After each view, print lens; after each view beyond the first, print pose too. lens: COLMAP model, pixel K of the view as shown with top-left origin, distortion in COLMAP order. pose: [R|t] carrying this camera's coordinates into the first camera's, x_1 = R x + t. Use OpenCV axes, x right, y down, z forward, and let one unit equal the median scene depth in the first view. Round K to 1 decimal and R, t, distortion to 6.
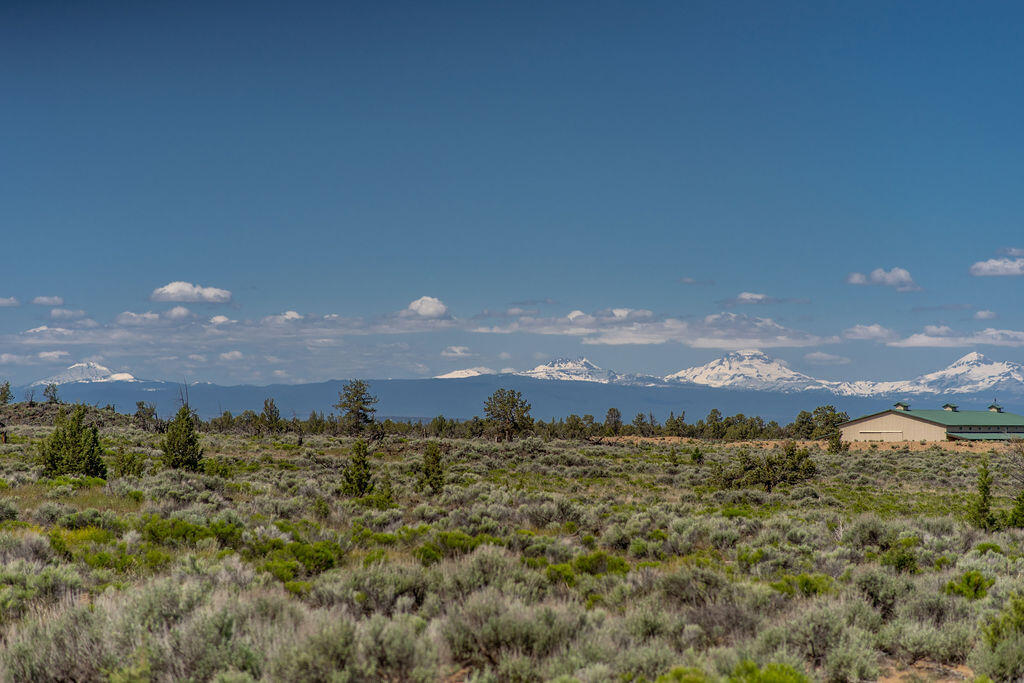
lens RADIAL K [[2513.9, 0, 518.9], [0, 2513.9, 341.5], [0, 0, 1]] dist [-0.050889, 0.000000]
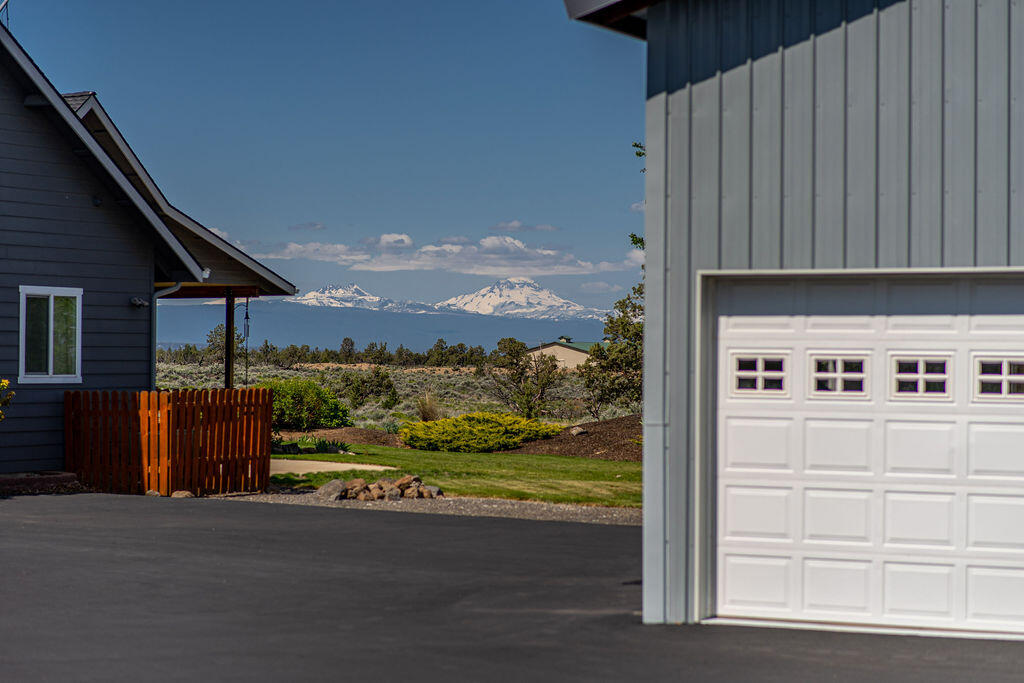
lens RADIAL K [[2513.9, 0, 515.6], [0, 2513.9, 340.6], [0, 0, 1]] dist [-0.050889, 0.000000]
pose [[0.995978, 0.004072, 0.089500, 0.032607], [-0.006638, 0.999575, 0.028383, -0.010911], [-0.089347, -0.028863, 0.995582, -0.285380]]
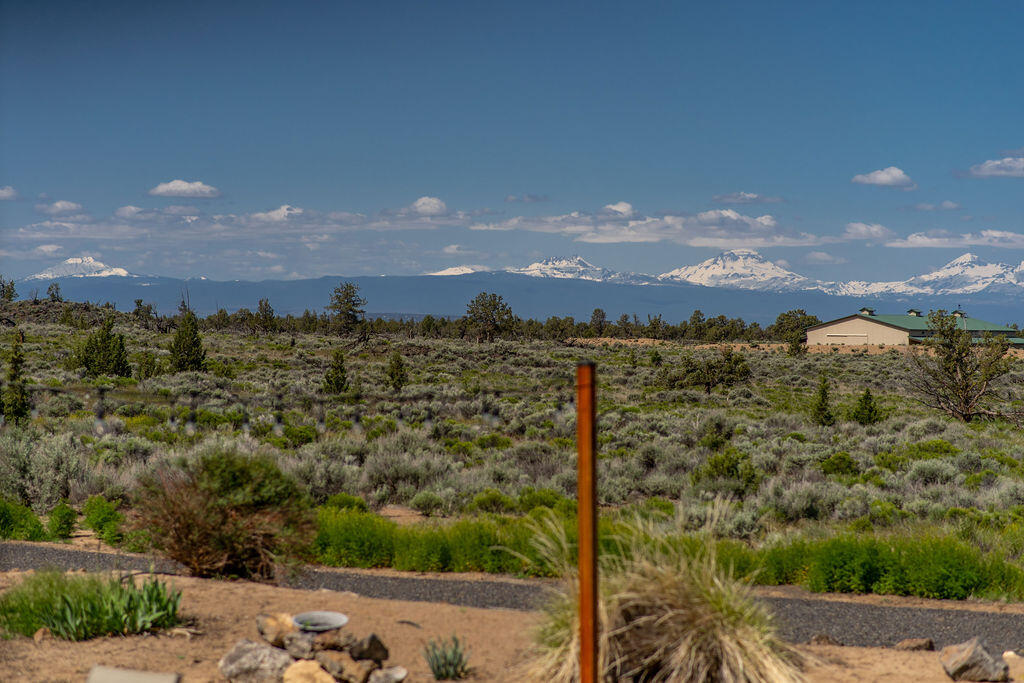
lens RADIAL K [[2513.9, 0, 514.1], [0, 2513.9, 340.1], [0, 0, 1]] dist [-0.050889, 0.000000]
pose [[0.999971, 0.007625, 0.000625, 0.006638], [-0.007644, 0.999161, 0.040229, -0.004675], [-0.000318, -0.040233, 0.999190, -0.071854]]
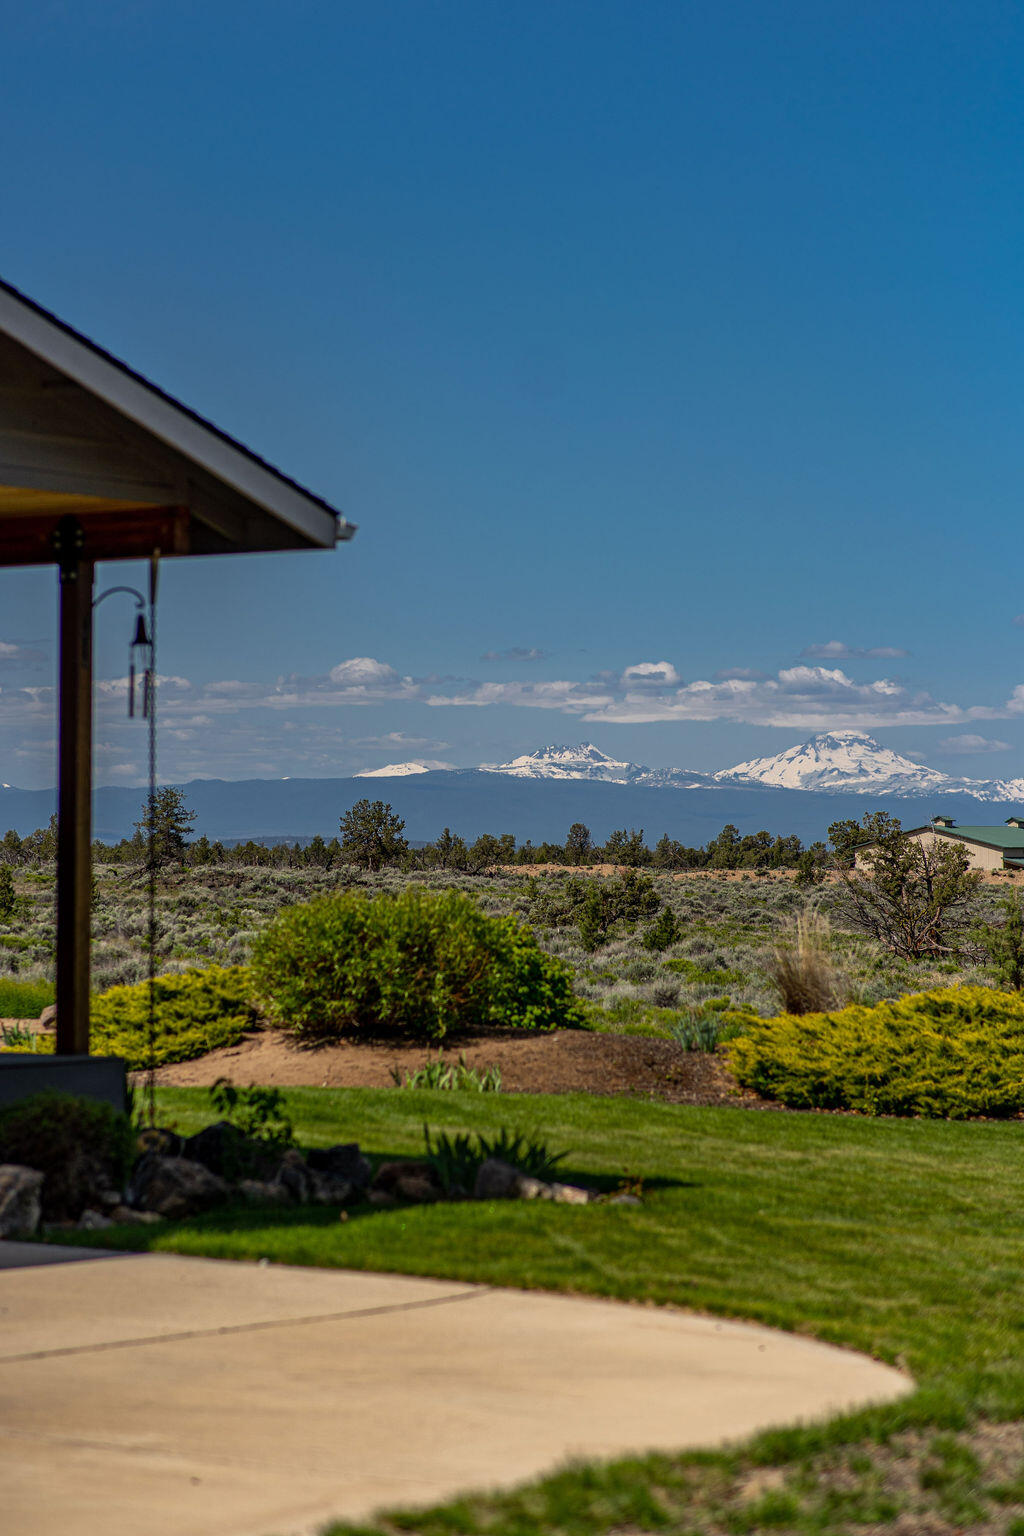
lens RADIAL K [[3915.0, 0, 509.2], [0, 3915.0, 767.6], [0, 0, 1]] dist [-0.007181, 0.000000]
pose [[0.999980, -0.003718, 0.005083, 0.035954], [0.003655, 0.999916, 0.012416, -0.005349], [-0.005129, -0.012397, 0.999910, -0.160453]]
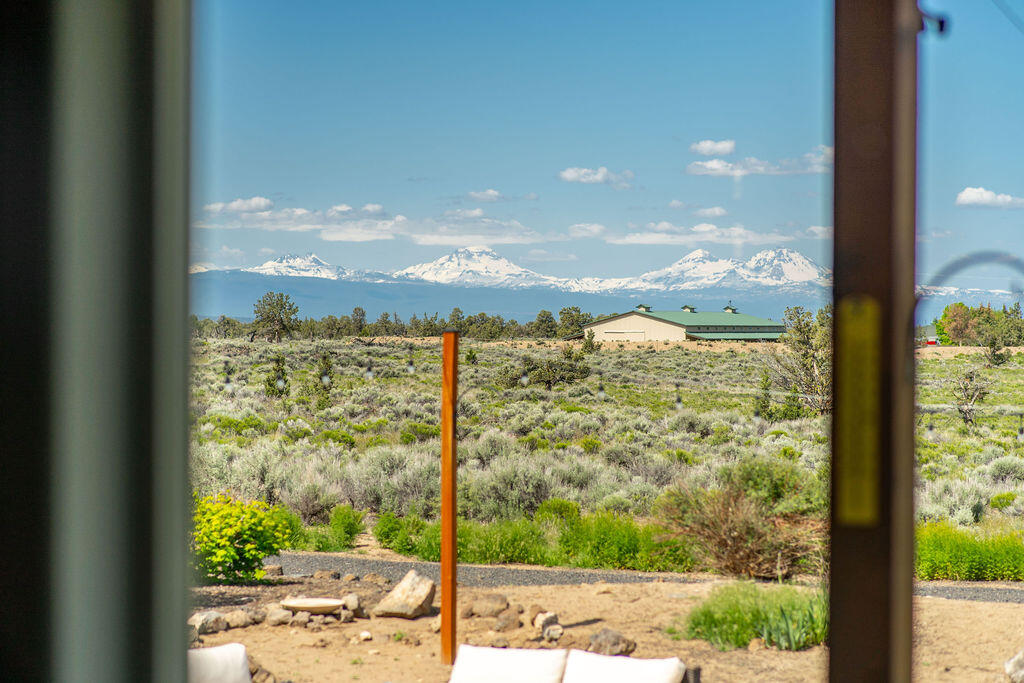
lens RADIAL K [[2513.9, 0, 516.7], [0, 2513.9, 341.4], [0, 0, 1]] dist [-0.050889, 0.000000]
pose [[0.994286, -0.001245, 0.106743, -0.020820], [-0.003158, 0.999151, 0.041072, -0.004995], [-0.106703, -0.041174, 0.993438, -0.071560]]
